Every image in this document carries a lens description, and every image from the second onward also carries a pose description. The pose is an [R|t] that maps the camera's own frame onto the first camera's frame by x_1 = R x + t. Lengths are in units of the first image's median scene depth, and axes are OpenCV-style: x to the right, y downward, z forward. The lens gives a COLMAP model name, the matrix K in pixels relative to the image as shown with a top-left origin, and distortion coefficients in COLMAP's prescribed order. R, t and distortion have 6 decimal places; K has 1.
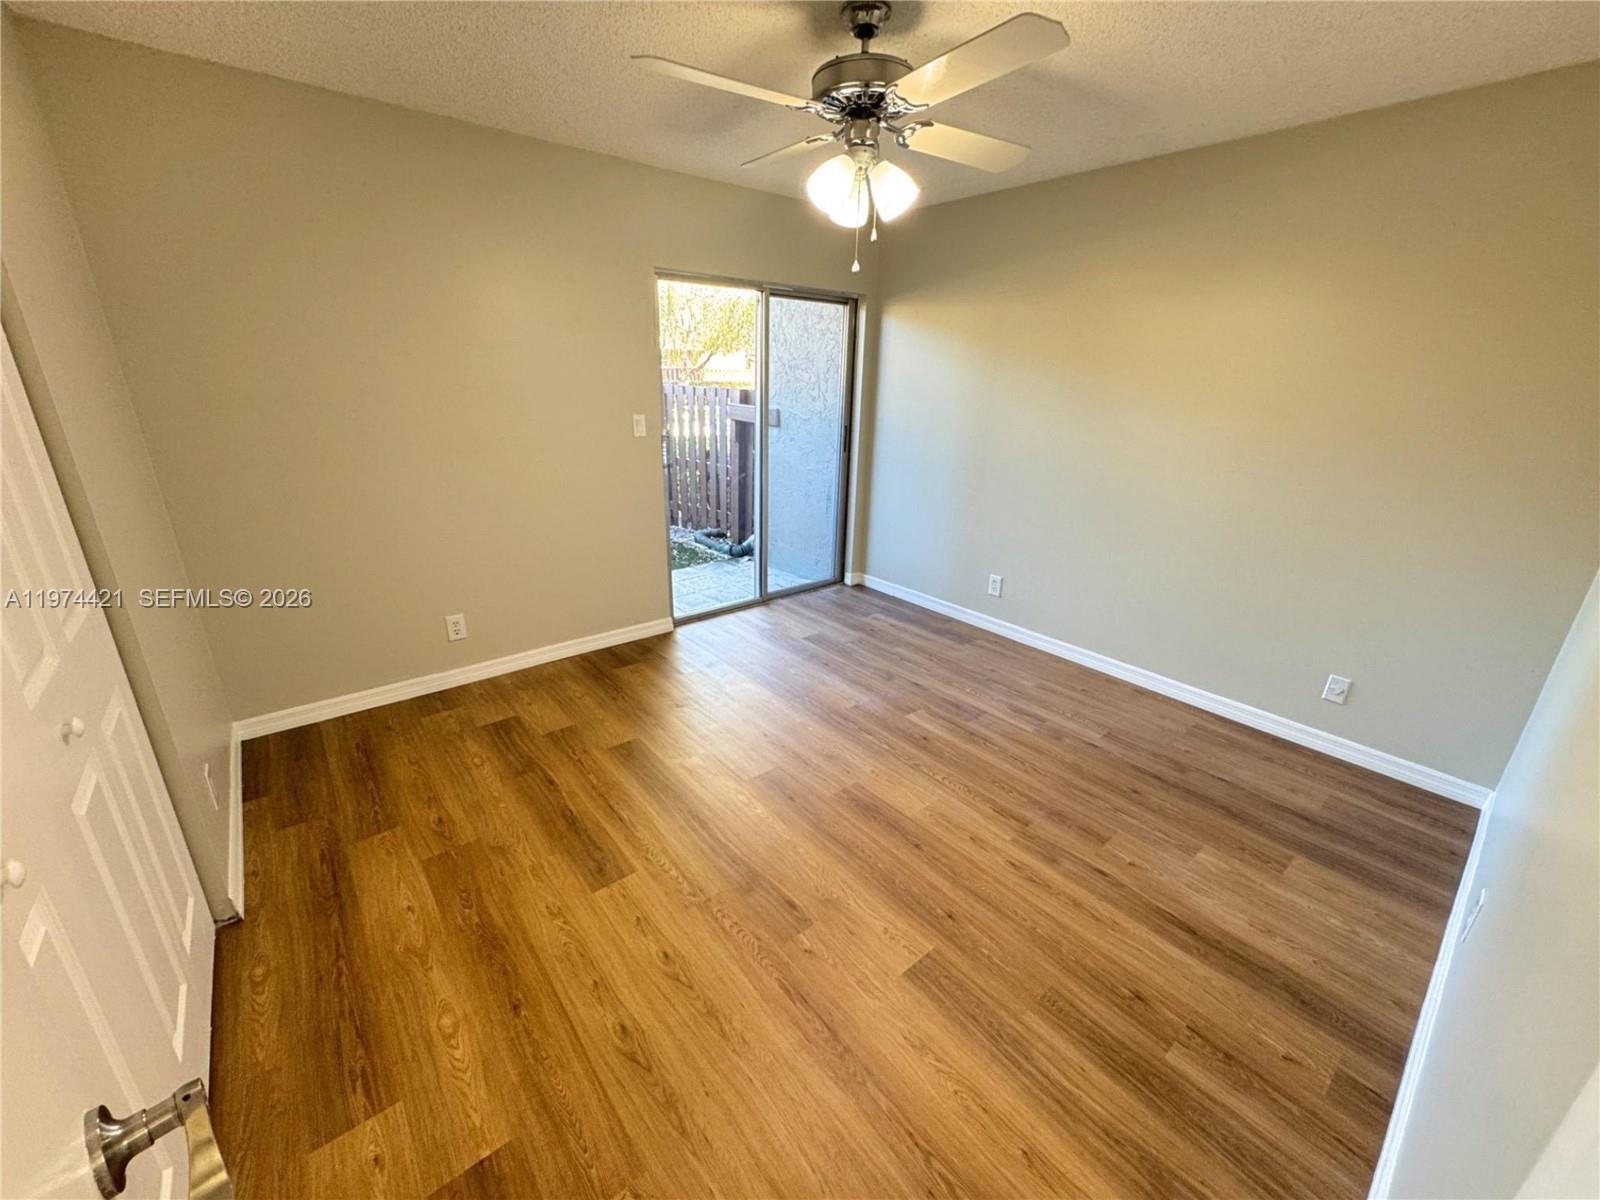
lens RADIAL K [[639.3, 0, 796.3], [0, 639.3, 596.7], [0, 0, 1]] dist [0.000374, -0.000063]
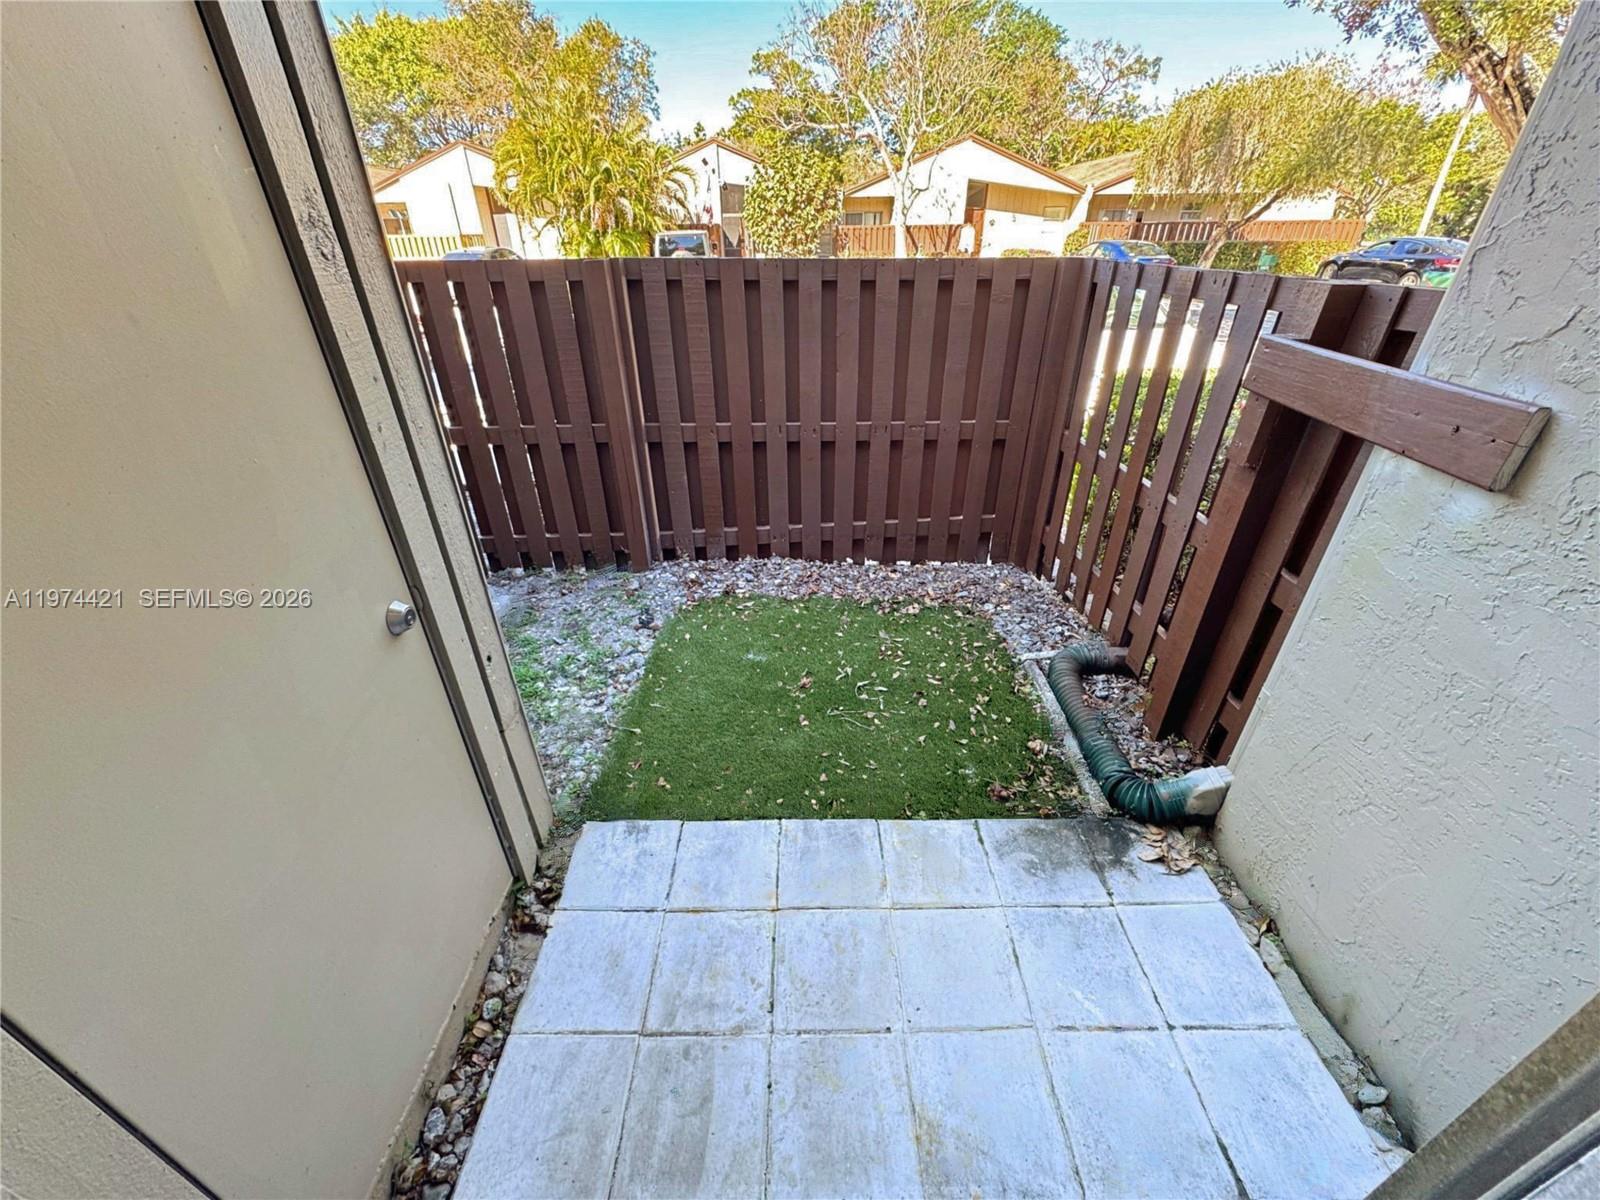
lens RADIAL K [[639.3, 0, 801.6], [0, 639.3, 597.0], [0, 0, 1]] dist [0.000374, -0.000063]
pose [[0.771084, 0.295040, -0.564253, -0.062007], [-0.189455, 0.952341, 0.239066, -0.196444], [0.607896, -0.077439, 0.790232, 0.569421]]
